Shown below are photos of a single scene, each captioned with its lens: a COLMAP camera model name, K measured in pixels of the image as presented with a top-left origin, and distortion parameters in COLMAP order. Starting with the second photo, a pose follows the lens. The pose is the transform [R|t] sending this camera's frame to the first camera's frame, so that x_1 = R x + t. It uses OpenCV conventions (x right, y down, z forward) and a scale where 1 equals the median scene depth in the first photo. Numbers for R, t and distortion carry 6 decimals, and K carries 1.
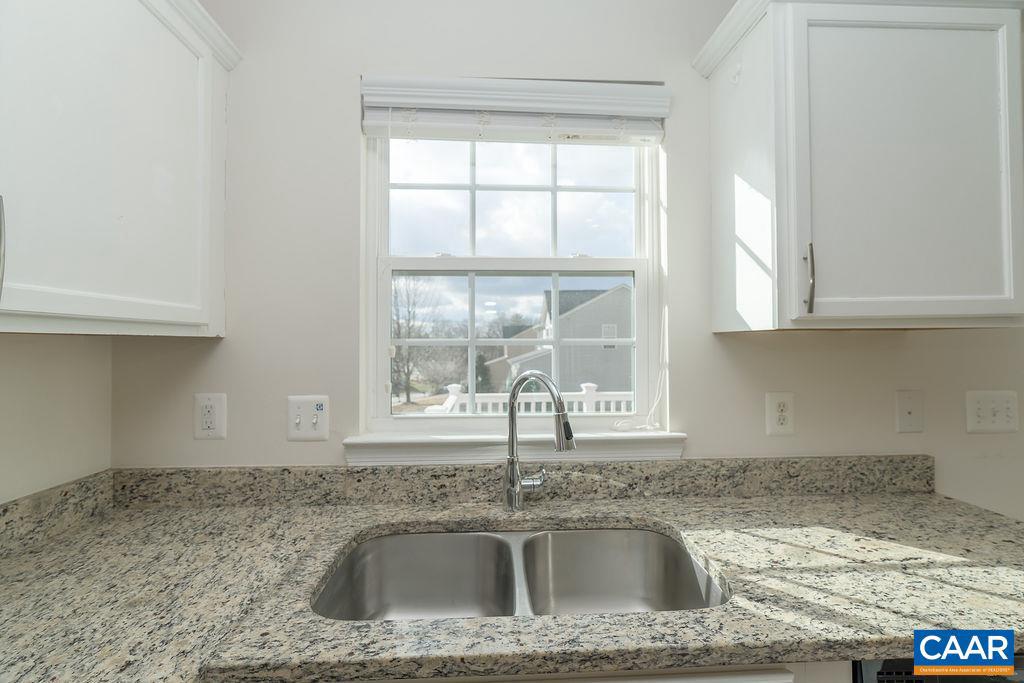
lens RADIAL K [[459.4, 0, 510.9], [0, 459.4, 336.7], [0, 0, 1]] dist [-0.009462, 0.002251]
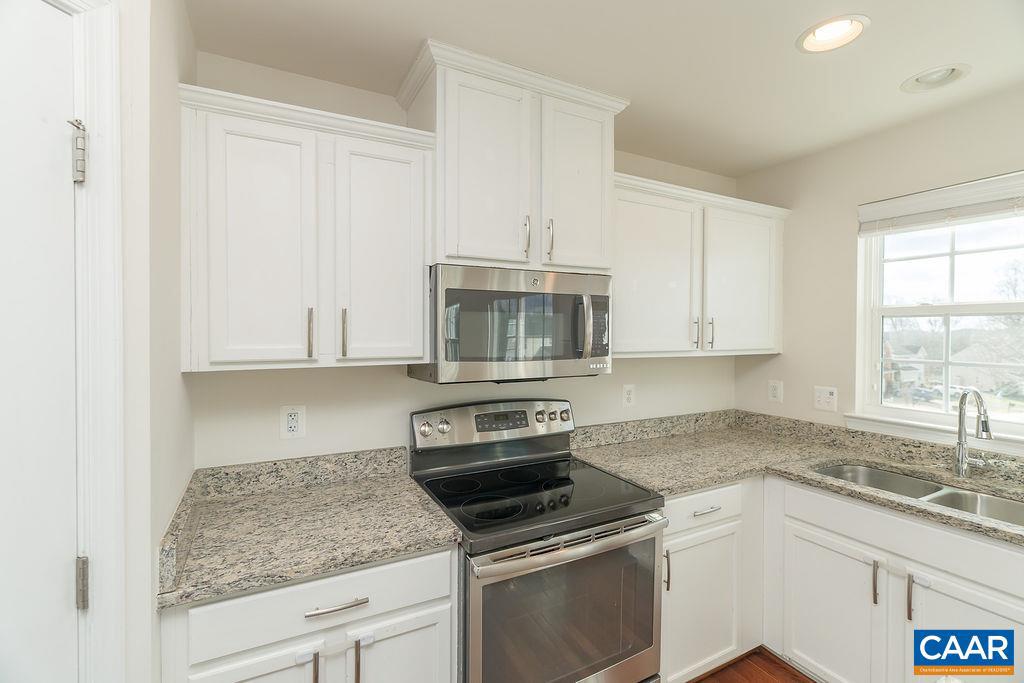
lens RADIAL K [[459.4, 0, 513.7], [0, 459.4, 333.8], [0, 0, 1]] dist [-0.009462, 0.002251]
pose [[0.424917, 0.008173, -0.905195, 0.728789], [0.008579, 0.999878, 0.013056, -0.127006], [0.905191, -0.013314, 0.424795, -0.968859]]
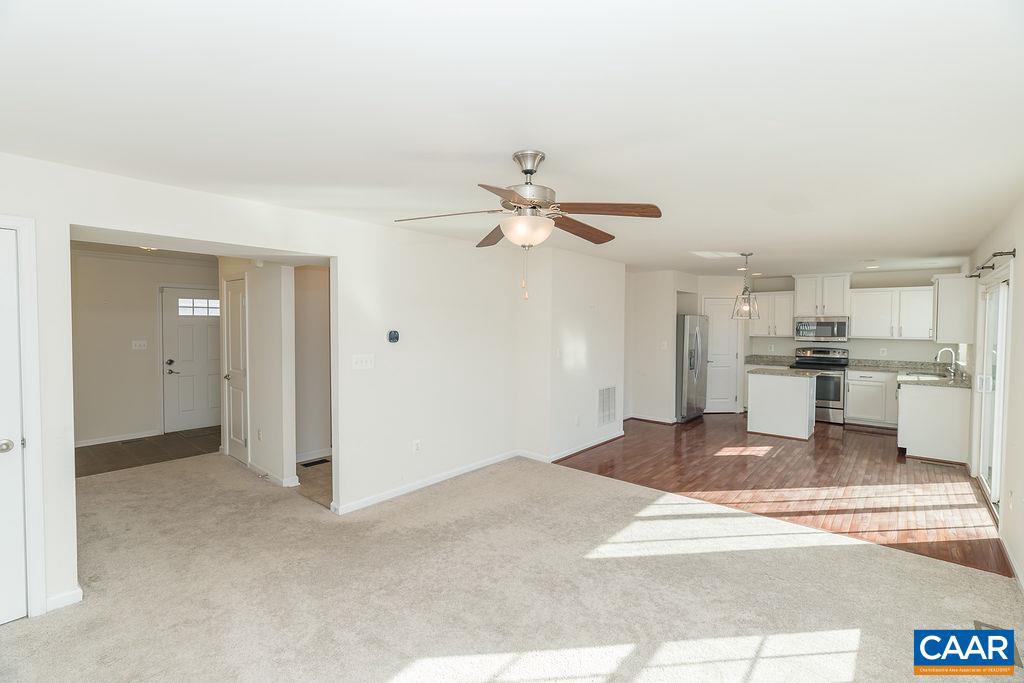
lens RADIAL K [[459.4, 0, 513.0], [0, 459.4, 335.5], [0, 0, 1]] dist [-0.009462, 0.002251]
pose [[-0.688826, 0.022300, -0.724583, 7.059311], [0.010866, 0.999732, 0.020438, -0.223114], [0.724845, 0.006205, -0.688884, 1.008646]]
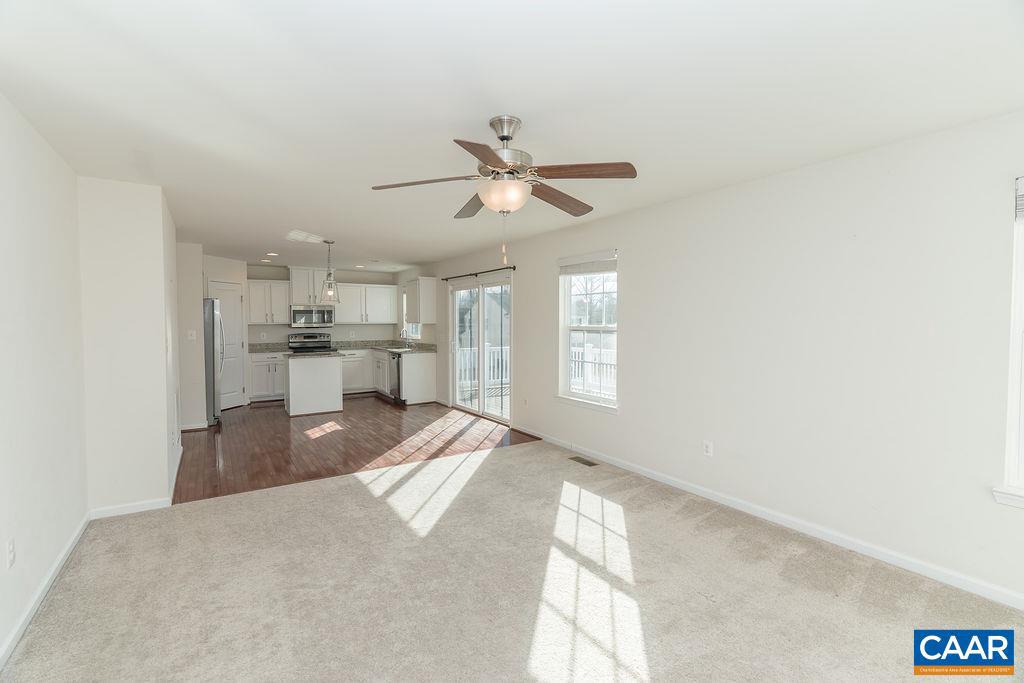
lens RADIAL K [[459.4, 0, 510.2], [0, 459.4, 338.2], [0, 0, 1]] dist [-0.009462, 0.002251]
pose [[0.508075, 0.036995, -0.860518, 7.282525], [0.011403, 0.998701, 0.049668, -0.115893], [0.861237, -0.035047, 0.506993, -1.294887]]
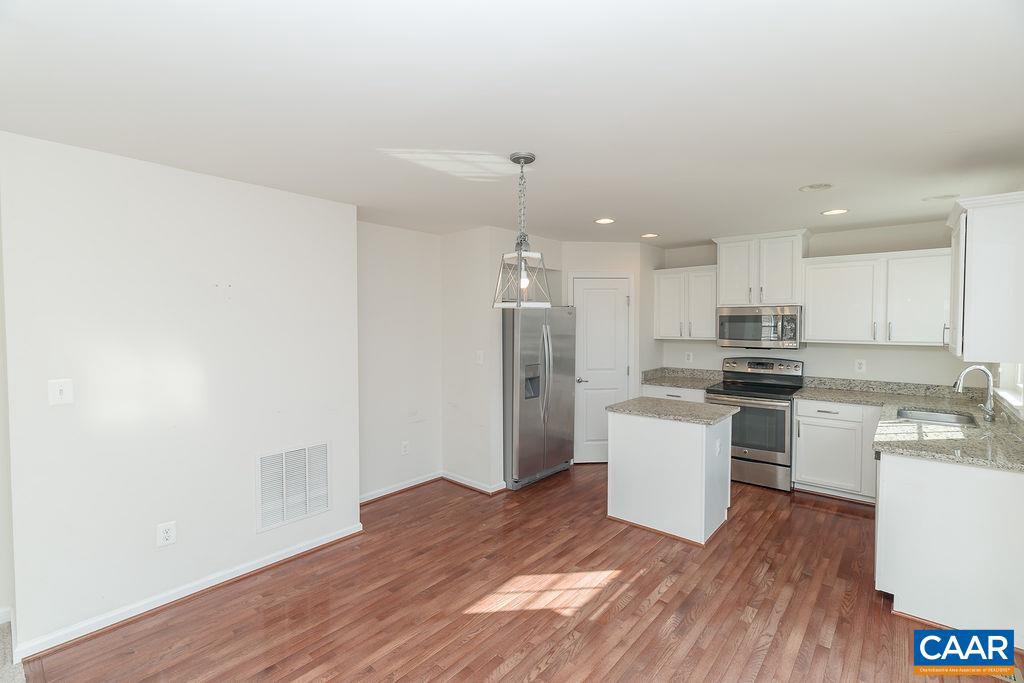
lens RADIAL K [[459.4, 0, 515.8], [0, 459.4, 337.5], [0, 0, 1]] dist [-0.009462, 0.002251]
pose [[-0.686491, 0.033424, -0.726370, 3.616733], [0.017677, 0.999415, 0.029282, -0.198638], [0.726923, 0.007262, -0.686680, 0.882367]]
